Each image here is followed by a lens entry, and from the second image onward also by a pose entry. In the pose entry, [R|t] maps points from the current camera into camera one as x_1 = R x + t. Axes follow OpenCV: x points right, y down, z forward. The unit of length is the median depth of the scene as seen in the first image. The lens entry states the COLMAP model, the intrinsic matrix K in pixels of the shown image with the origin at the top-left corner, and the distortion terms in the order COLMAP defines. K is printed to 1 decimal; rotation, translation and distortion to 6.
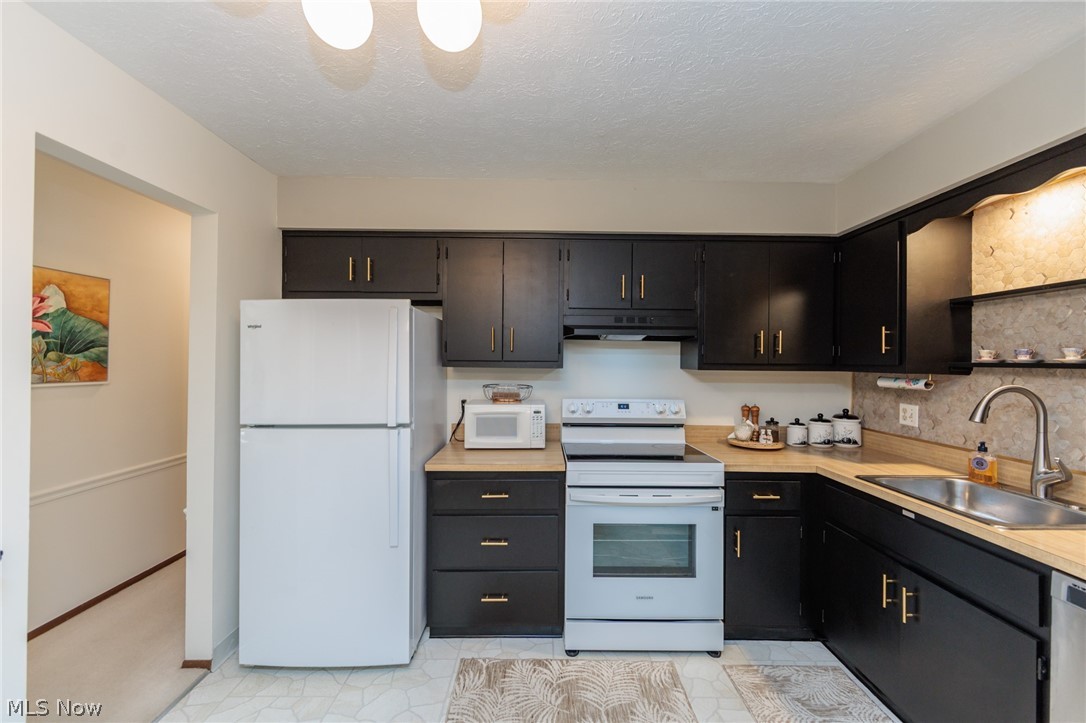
lens RADIAL K [[423.8, 0, 544.1], [0, 423.8, 361.3], [0, 0, 1]] dist [-0.003571, 0.000103]
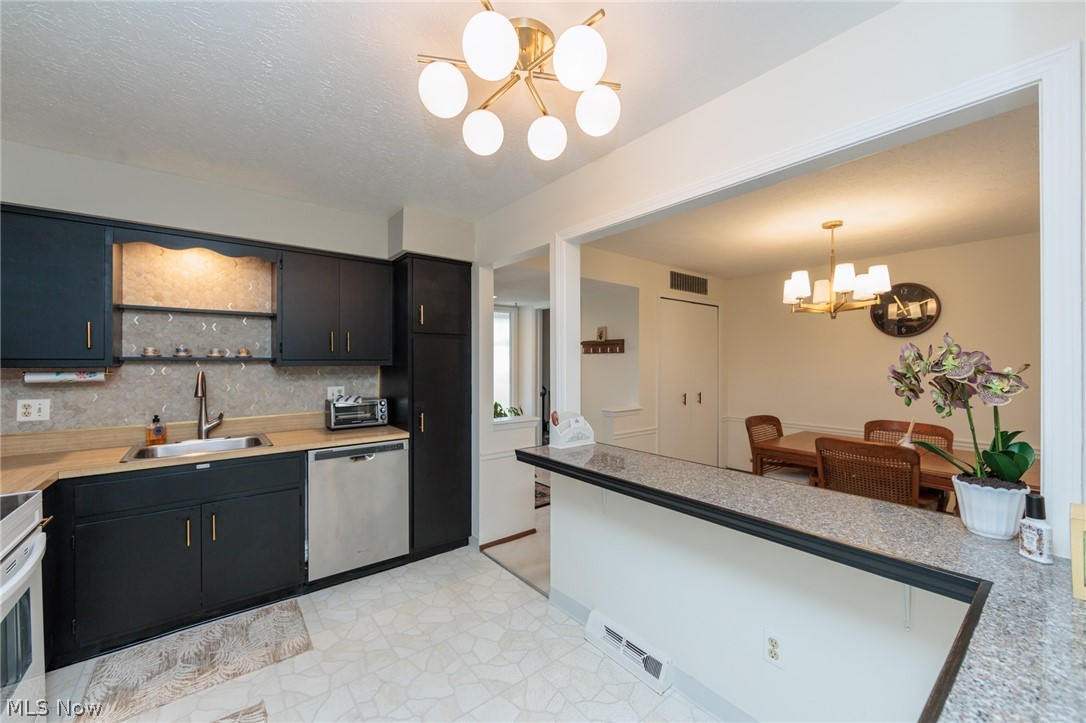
lens RADIAL K [[423.8, 0, 542.4], [0, 423.8, 364.1], [0, 0, 1]] dist [-0.003571, 0.000103]
pose [[-0.615997, -0.012108, 0.787655, -0.695063], [-0.004810, 0.999921, 0.011609, 0.003938], [-0.787734, 0.003363, -0.616007, 0.744276]]
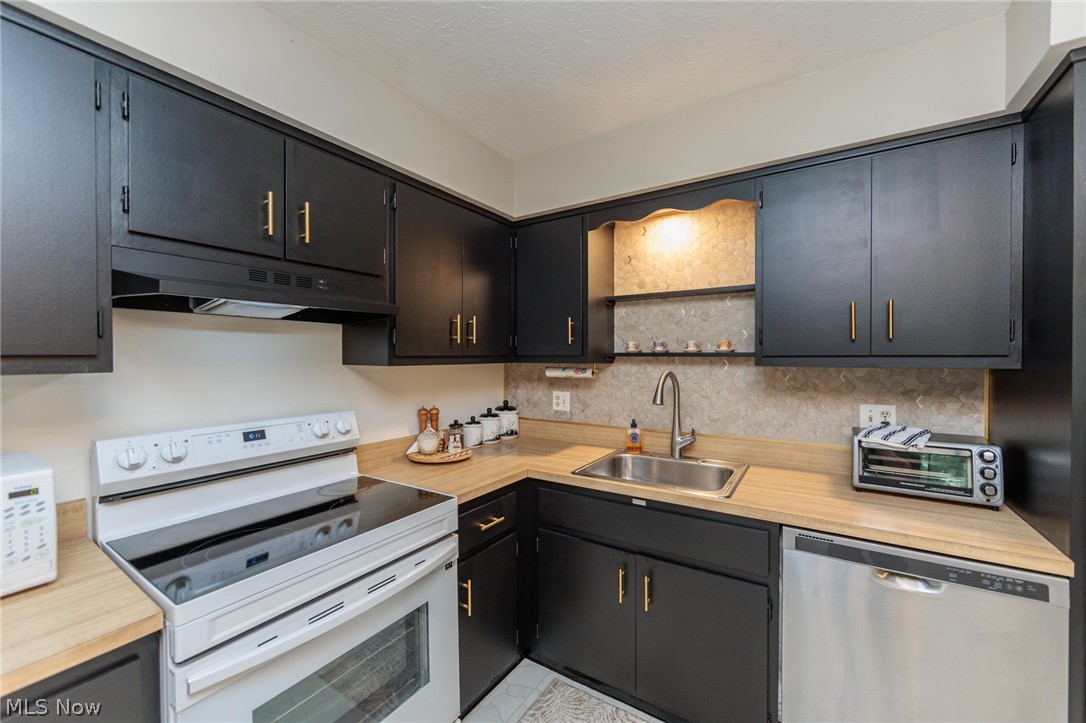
lens RADIAL K [[423.8, 0, 543.5], [0, 423.8, 359.9], [0, 0, 1]] dist [-0.003571, 0.000103]
pose [[0.552067, -0.019990, 0.833560, -0.080337], [0.007342, 0.999790, 0.019114, -0.000985], [-0.833768, -0.004433, 0.552098, 0.480285]]
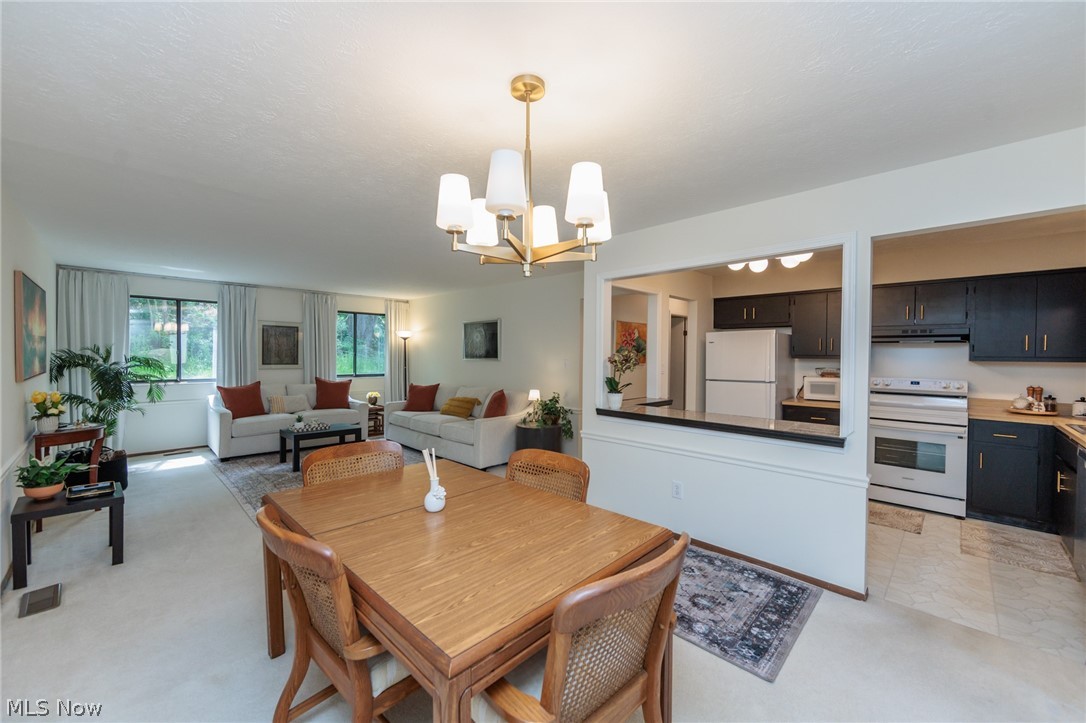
lens RADIAL K [[423.8, 0, 544.7], [0, 423.8, 360.8], [0, 0, 1]] dist [-0.003571, 0.000103]
pose [[0.714233, 0.007973, -0.699862, 0.389346], [-0.000935, 0.999945, 0.010437, 0.005904], [0.699907, -0.006800, 0.714202, -1.483502]]
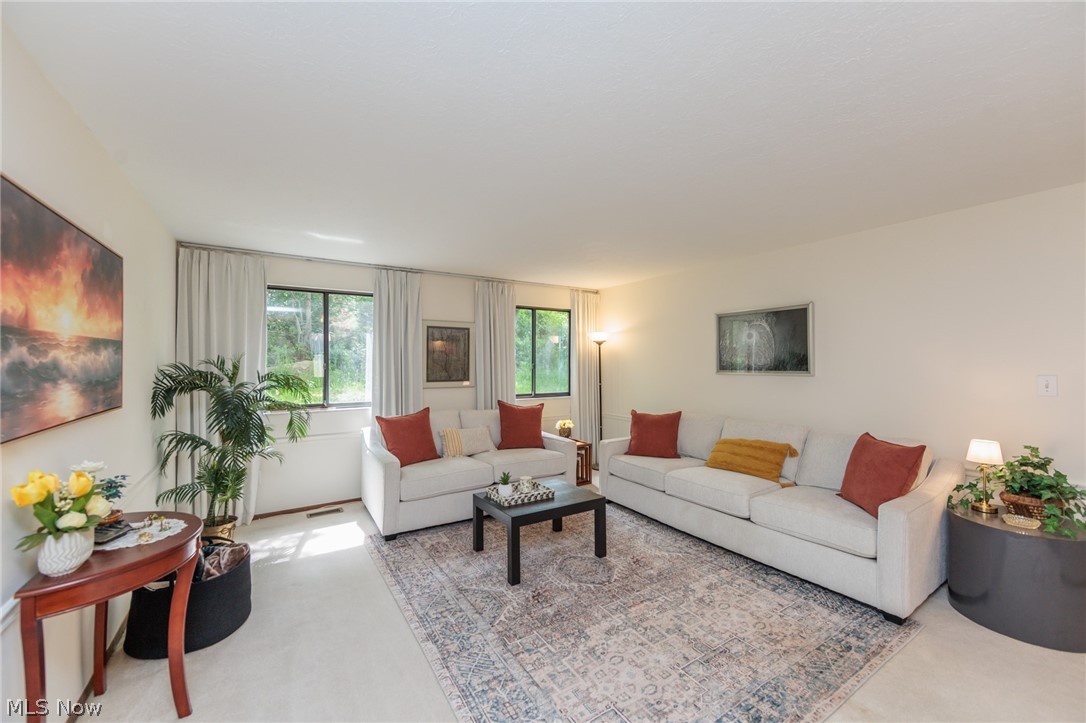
lens RADIAL K [[423.8, 0, 544.4], [0, 423.8, 360.6], [0, 0, 1]] dist [-0.003571, 0.000103]
pose [[0.541200, -0.013429, -0.840787, -1.094658], [0.007724, 0.999910, -0.010999, -0.012906], [0.840859, -0.000542, 0.541255, -1.393033]]
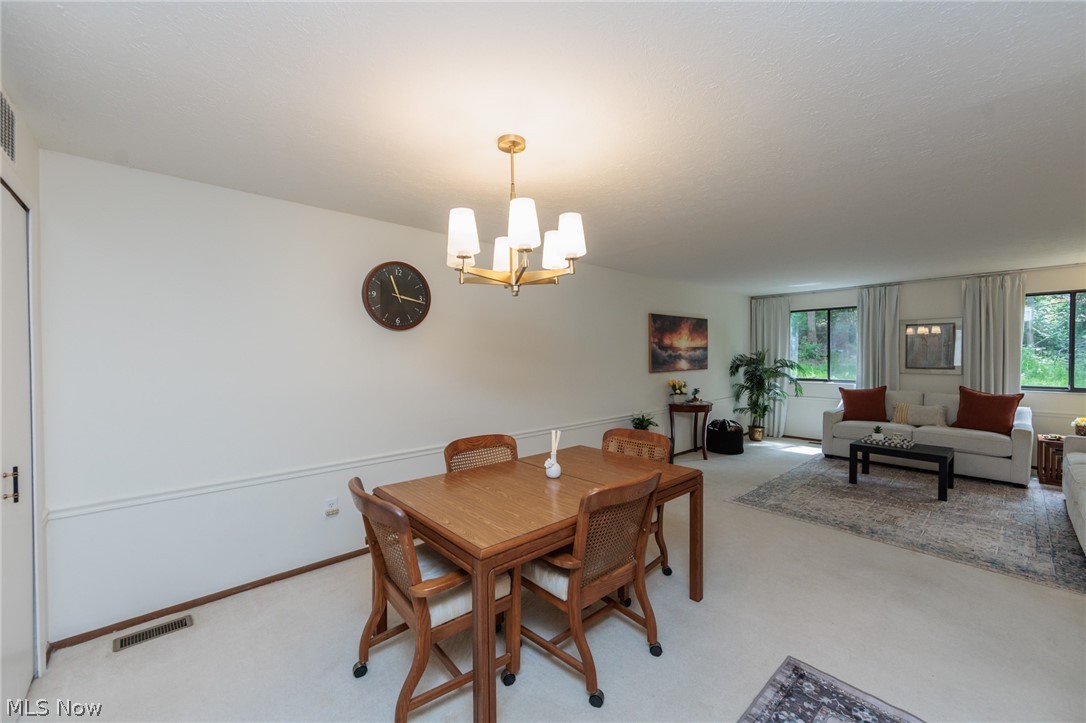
lens RADIAL K [[423.8, 0, 544.0], [0, 423.8, 360.8], [0, 0, 1]] dist [-0.003571, 0.000103]
pose [[-0.742672, 0.004591, -0.669640, 0.408829], [-0.001118, 0.999967, 0.008096, -0.002445], [0.669655, 0.006762, -0.742642, -0.228896]]
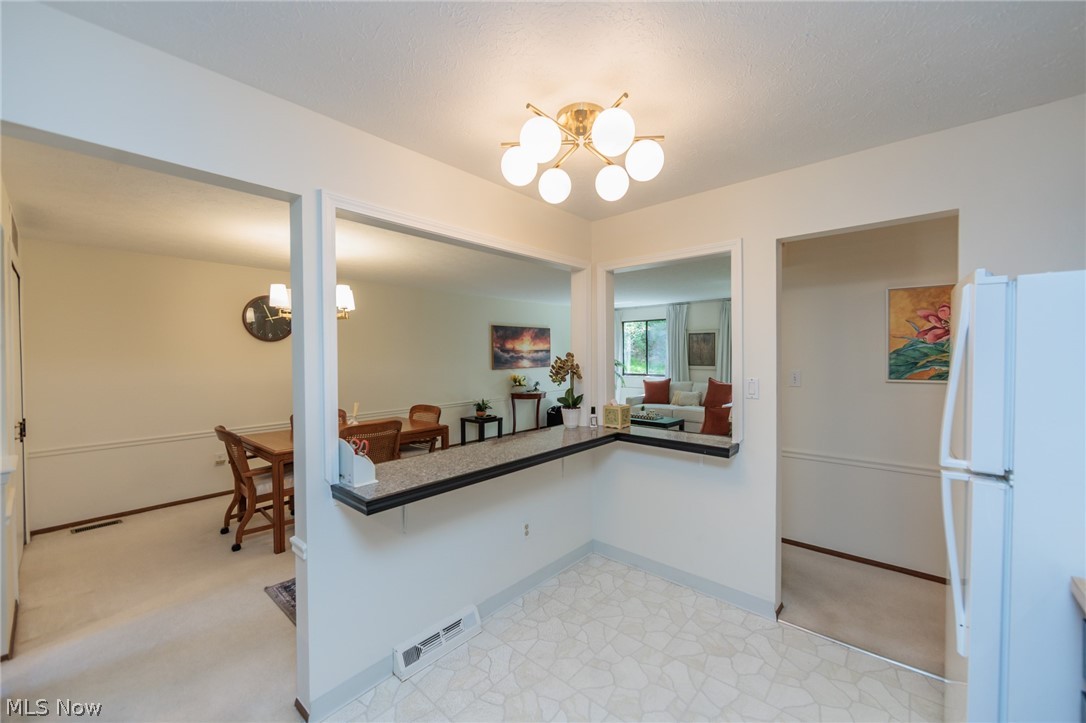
lens RADIAL K [[423.8, 0, 542.7], [0, 423.8, 359.9], [0, 0, 1]] dist [-0.003571, 0.000103]
pose [[-0.661573, 0.008201, -0.749836, 0.510517], [0.002656, 0.999960, 0.008593, -0.017531], [0.749876, 0.003693, -0.661568, 0.854457]]
